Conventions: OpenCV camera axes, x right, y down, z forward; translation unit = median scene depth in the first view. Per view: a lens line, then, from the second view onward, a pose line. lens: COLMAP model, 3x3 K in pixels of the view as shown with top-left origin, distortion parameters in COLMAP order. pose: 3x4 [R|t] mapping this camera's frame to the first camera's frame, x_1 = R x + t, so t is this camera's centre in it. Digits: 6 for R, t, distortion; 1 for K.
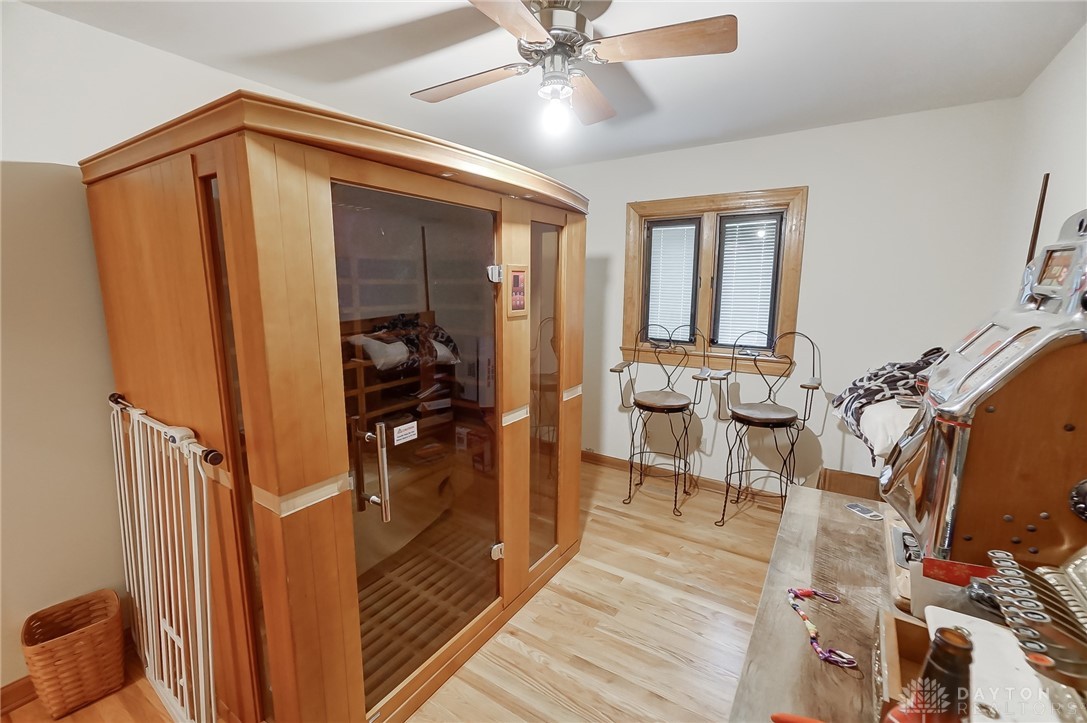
lens RADIAL K [[472.3, 0, 536.4], [0, 472.3, 361.1], [0, 0, 1]] dist [-0.004709, 0.000051]
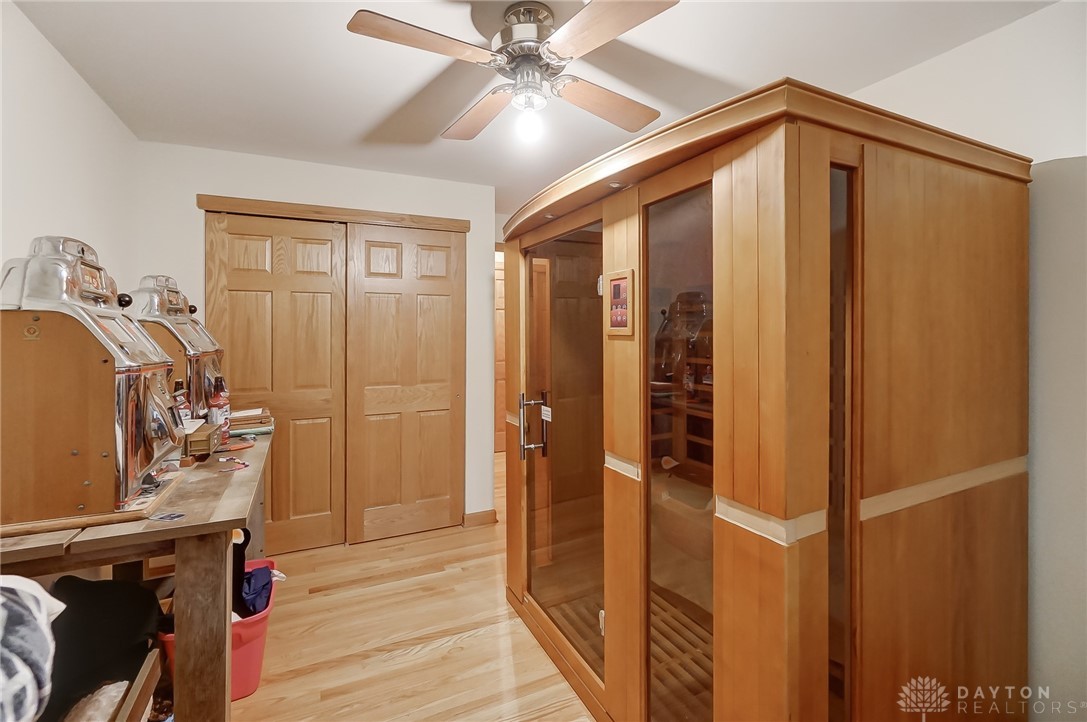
lens RADIAL K [[484.8, 0, 543.4], [0, 484.8, 331.7], [0, 0, 1]] dist [-0.000200, 0.000051]
pose [[-0.511098, -0.003525, -0.859515, 0.724564], [-0.141413, 0.986710, 0.080042, -0.149238], [0.847809, 0.162456, -0.504804, 1.312037]]
